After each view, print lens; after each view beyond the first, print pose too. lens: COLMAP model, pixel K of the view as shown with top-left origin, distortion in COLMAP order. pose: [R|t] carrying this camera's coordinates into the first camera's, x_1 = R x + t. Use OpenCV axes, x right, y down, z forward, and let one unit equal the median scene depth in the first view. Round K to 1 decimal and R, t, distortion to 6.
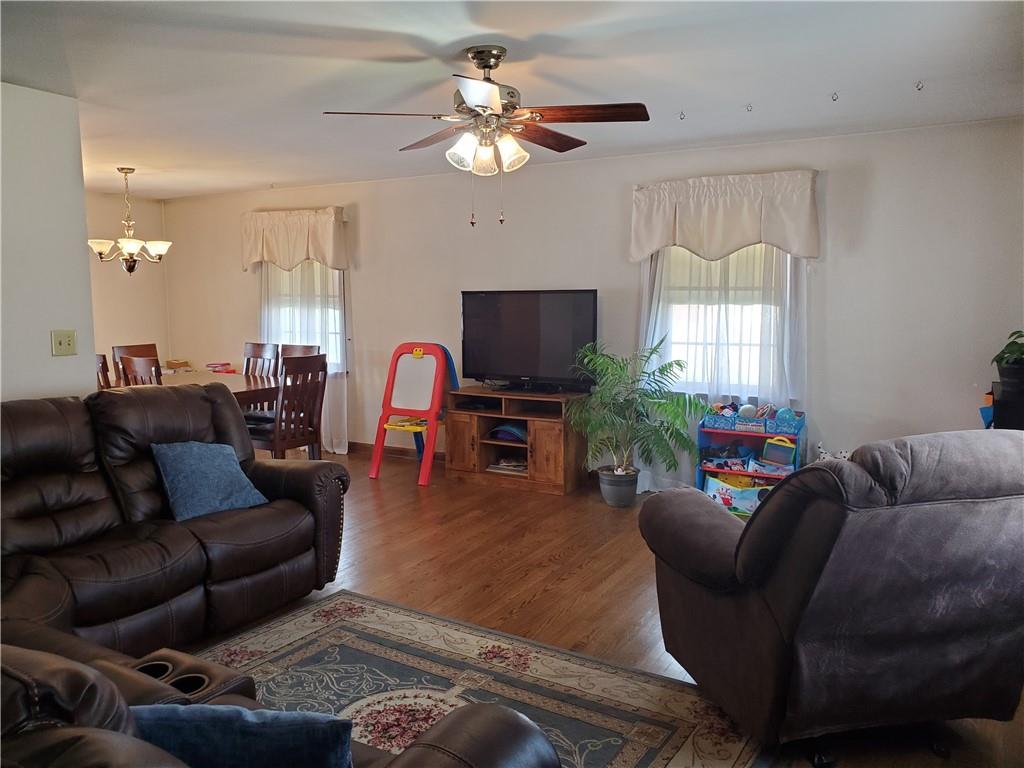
lens RADIAL K [[797.3, 0, 514.5], [0, 797.3, 386.6], [0, 0, 1]] dist [0.041426, -0.007990]
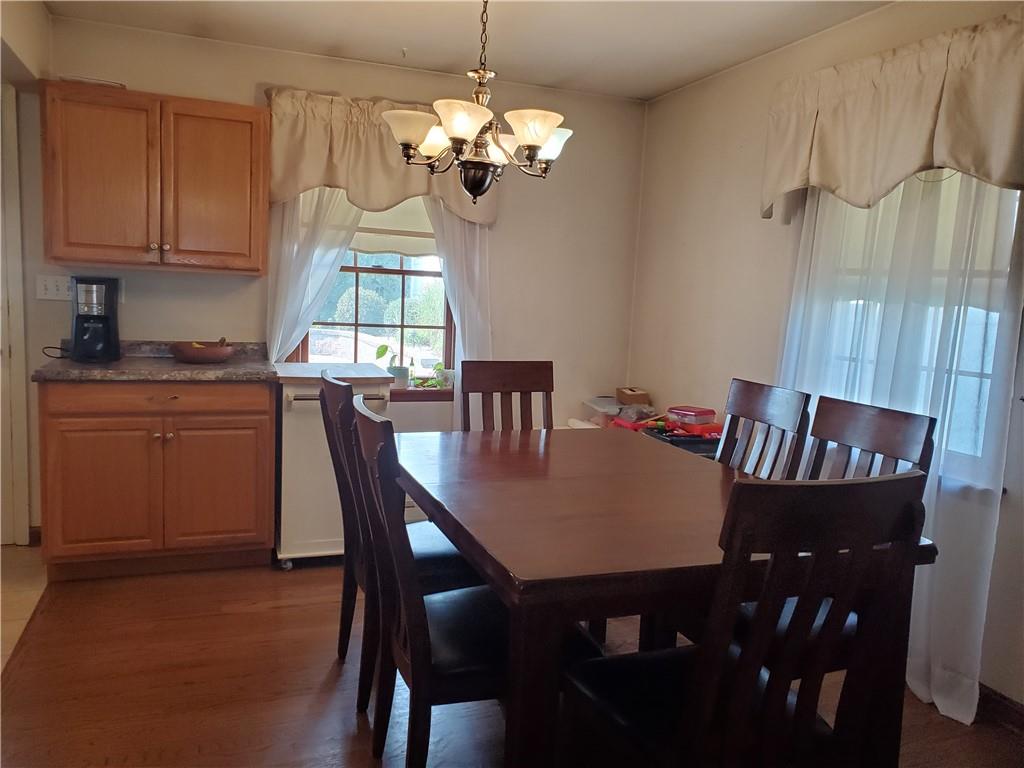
lens RADIAL K [[797.3, 0, 514.5], [0, 797.3, 386.6], [0, 0, 1]] dist [0.041426, -0.007990]
pose [[0.772264, 0.113949, -0.624999, -0.164626], [-0.118882, 0.992325, 0.034026, -0.051866], [0.624079, 0.048025, 0.779884, 0.609899]]
